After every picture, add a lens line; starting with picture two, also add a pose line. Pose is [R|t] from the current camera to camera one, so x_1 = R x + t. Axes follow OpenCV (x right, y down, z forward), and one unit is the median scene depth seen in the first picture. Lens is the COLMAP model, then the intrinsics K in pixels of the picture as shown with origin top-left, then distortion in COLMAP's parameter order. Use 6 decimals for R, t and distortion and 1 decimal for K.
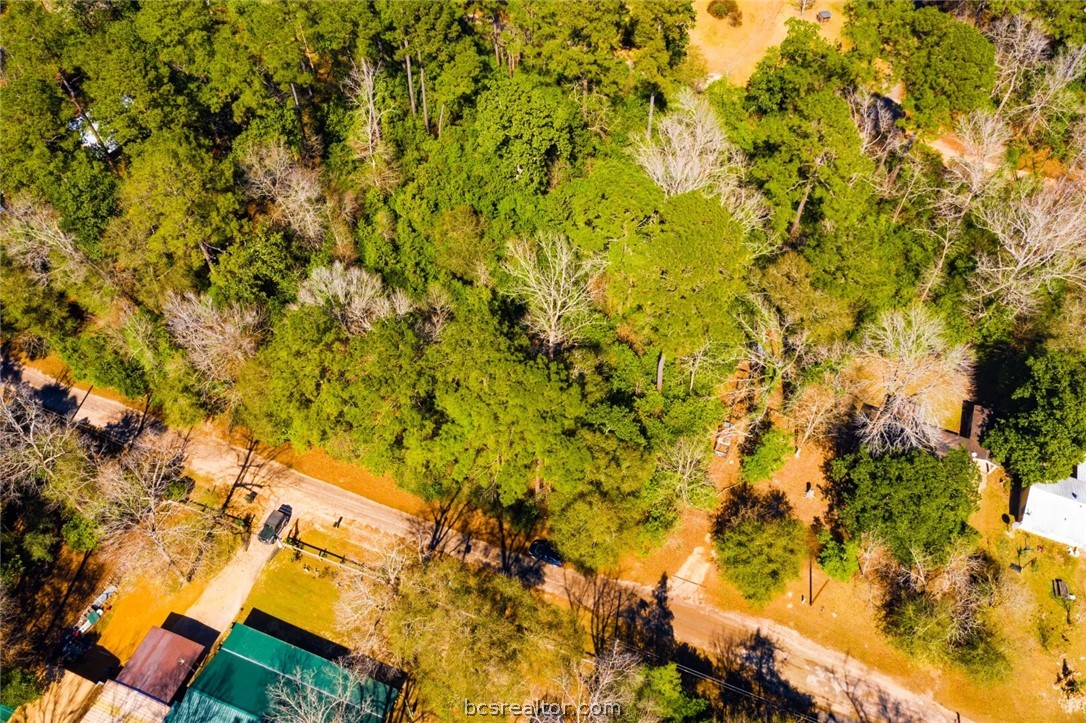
lens RADIAL K [[855.1, 0, 542.4], [0, 855.1, 361.5], [0, 0, 1]] dist [-0.002916, -0.002790]
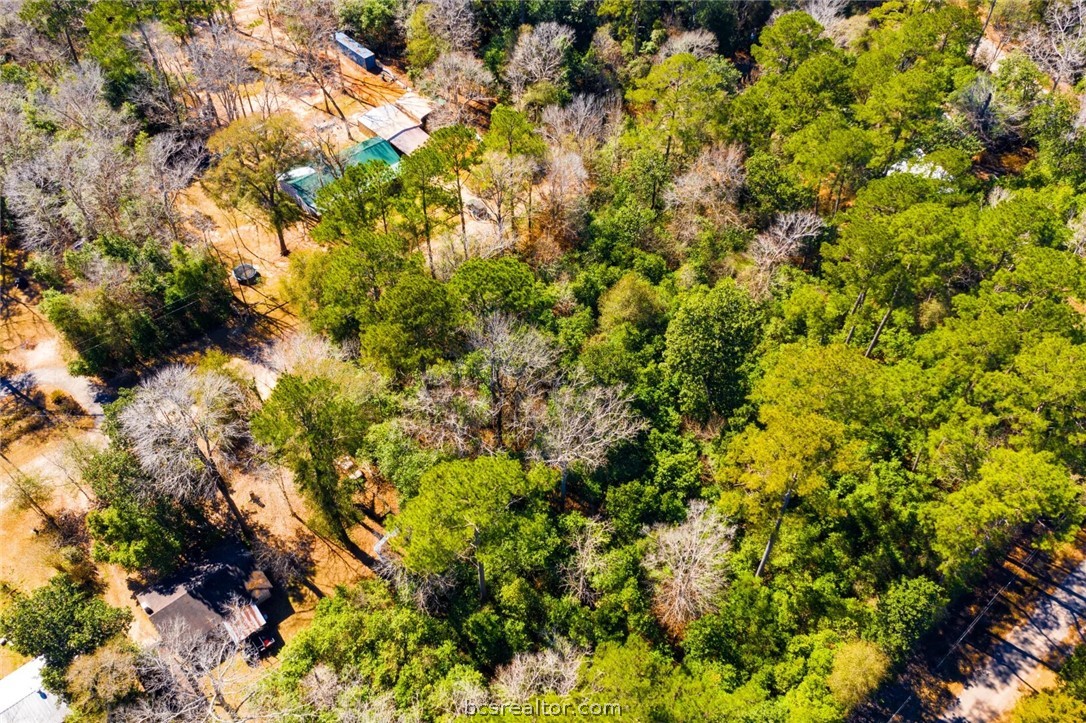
lens RADIAL K [[855.1, 0, 540.2], [0, 855.1, 362.5], [0, 0, 1]] dist [-0.002916, -0.002790]
pose [[-0.445239, 0.661871, -0.603067, 0.731813], [-0.735821, 0.113326, 0.667626, -0.882363], [0.510225, 0.741002, 0.436561, 0.654245]]
